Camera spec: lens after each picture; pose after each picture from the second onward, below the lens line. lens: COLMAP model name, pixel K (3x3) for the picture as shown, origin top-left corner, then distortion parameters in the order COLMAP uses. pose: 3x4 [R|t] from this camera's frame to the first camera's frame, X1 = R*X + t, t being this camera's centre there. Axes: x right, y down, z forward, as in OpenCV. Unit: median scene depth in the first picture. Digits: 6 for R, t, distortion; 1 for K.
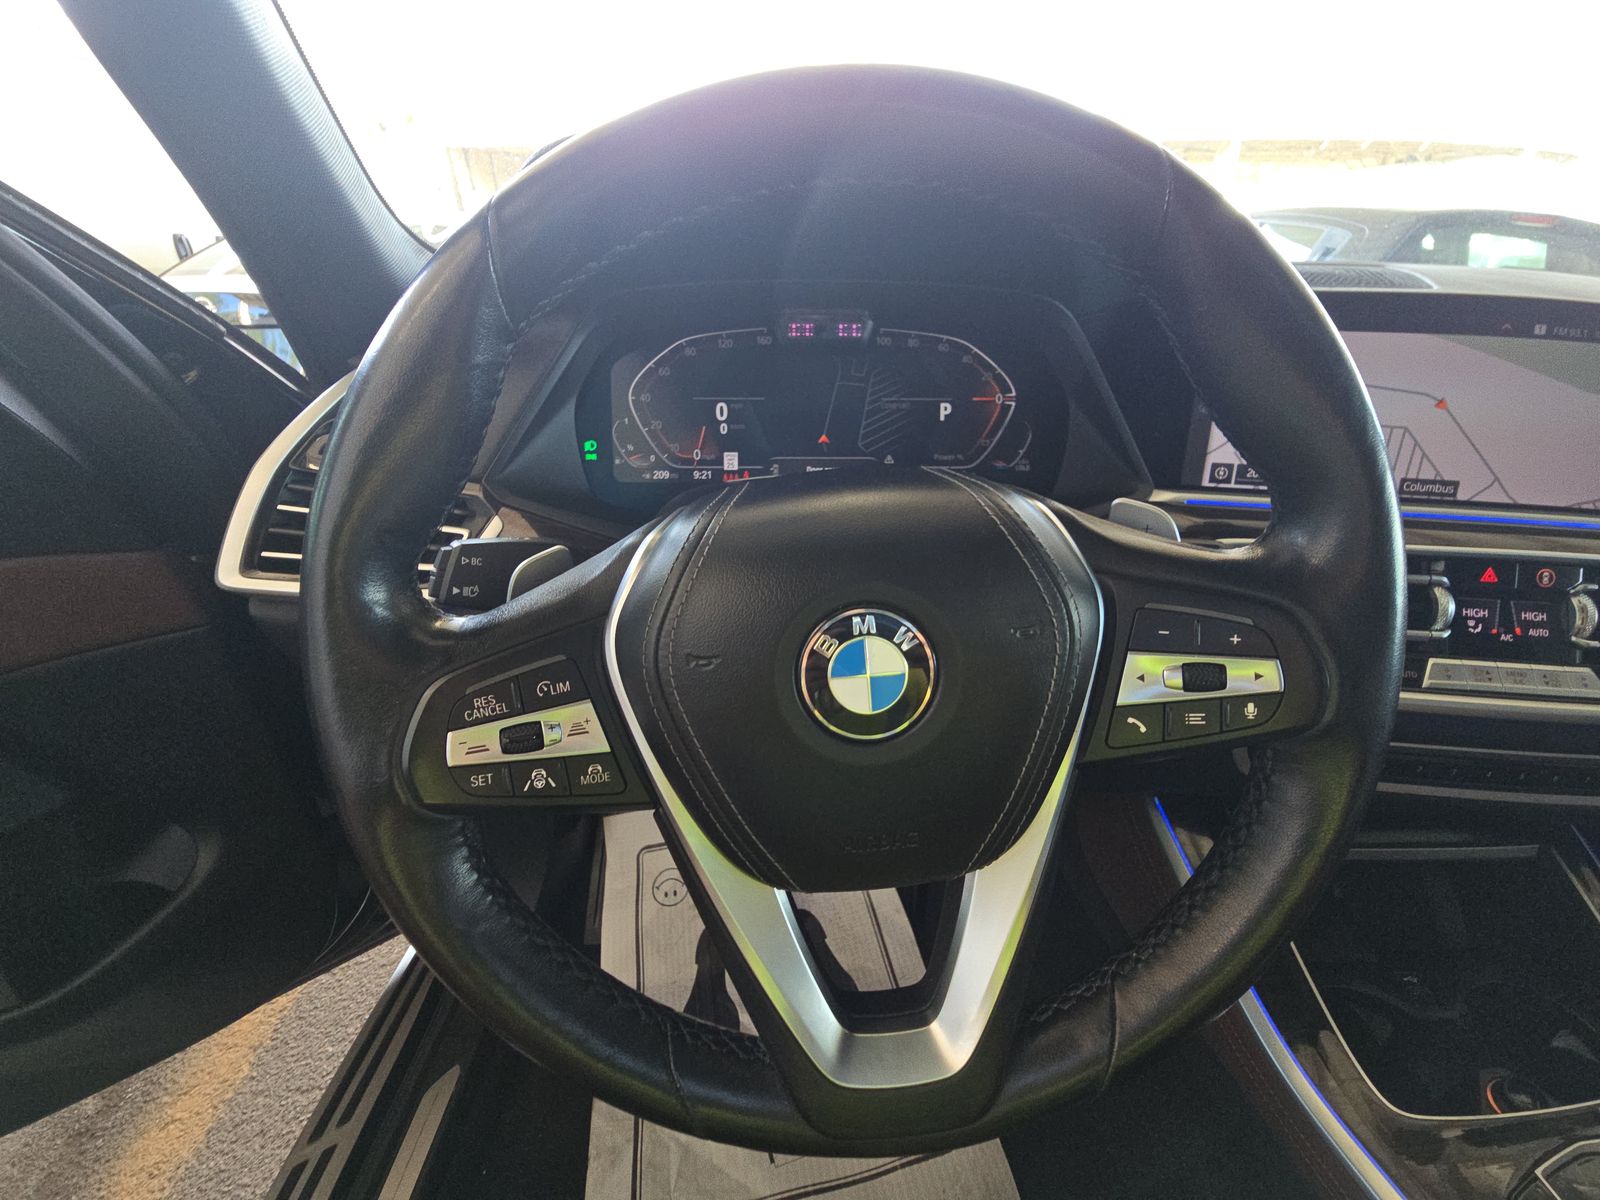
lens RADIAL K [[639.1, 0, 793.5], [0, 639.1, 611.1], [0, 0, 1]] dist [-0.007099, -0.000959]
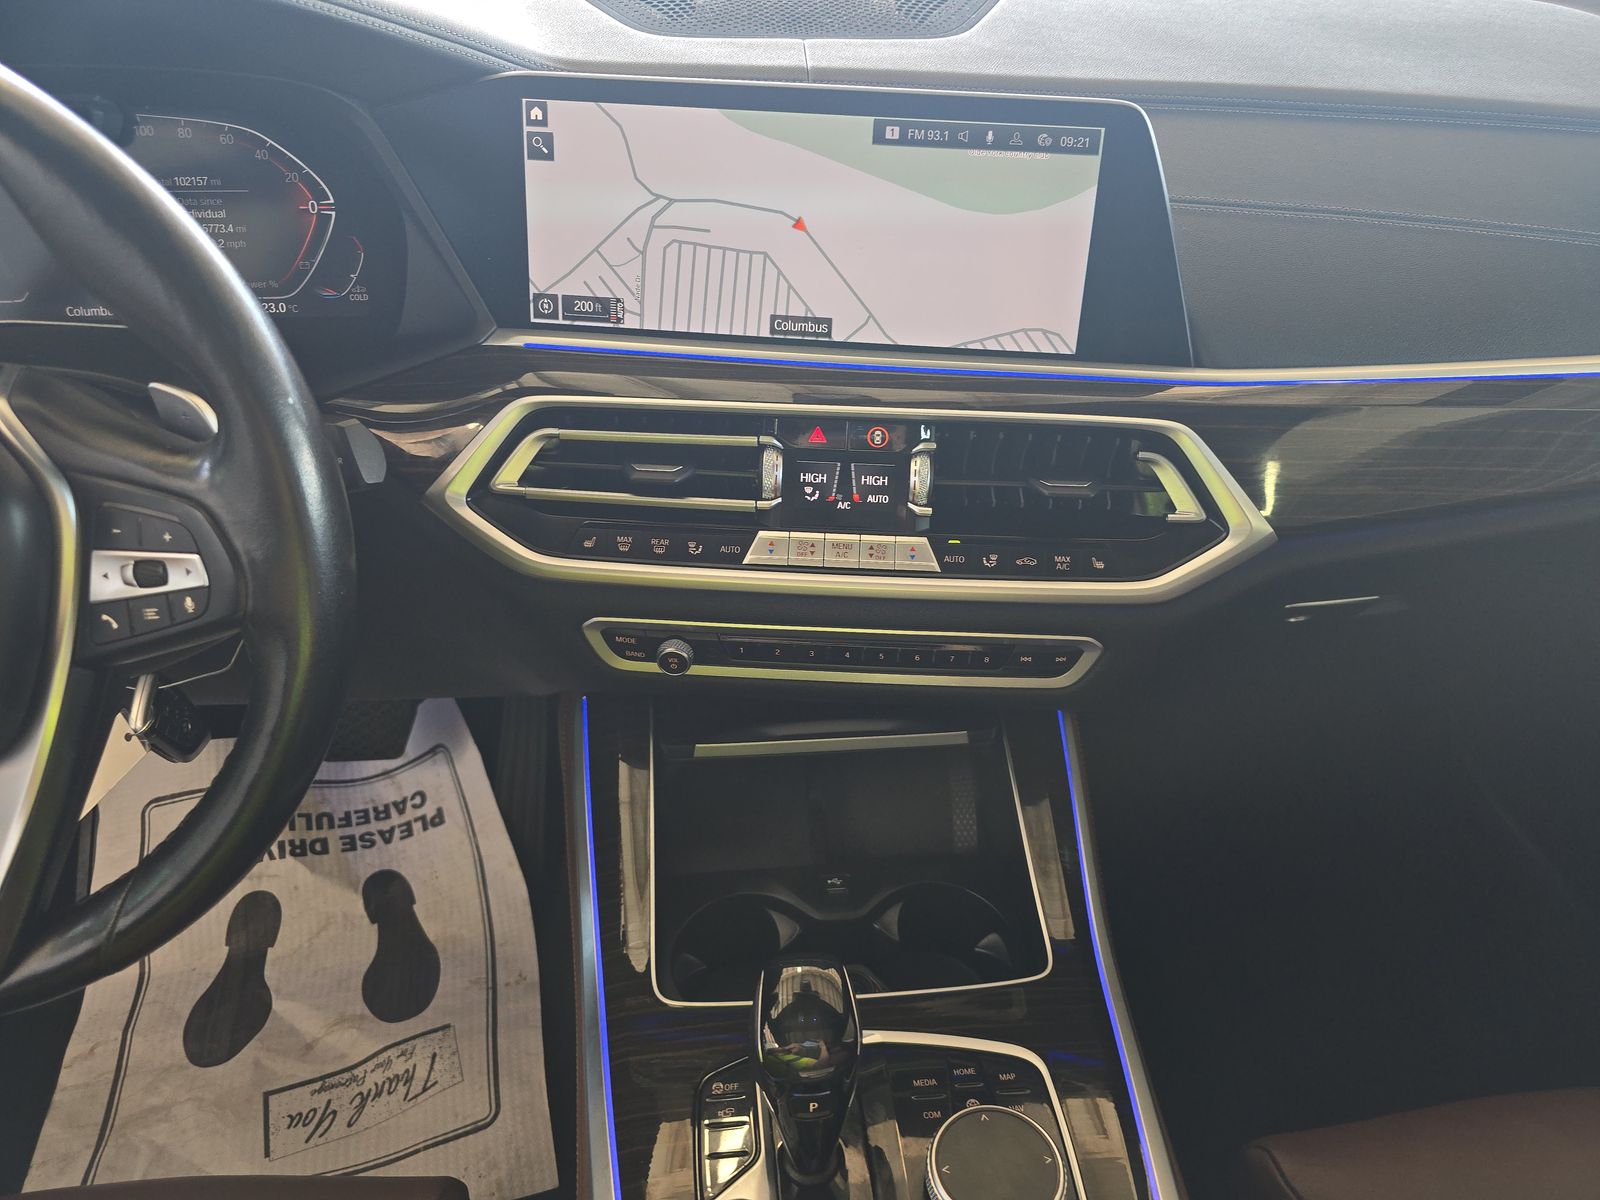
lens RADIAL K [[1064.7, 0, 804.7], [0, 1064.7, 607.3], [0, 0, 1]] dist [0.022582, -0.025693]
pose [[0.996311, -0.034382, 0.078632, 0.887693], [0.021011, 0.986079, 0.164944, -0.060455], [-0.083208, -0.162683, 0.983164, -0.455552]]
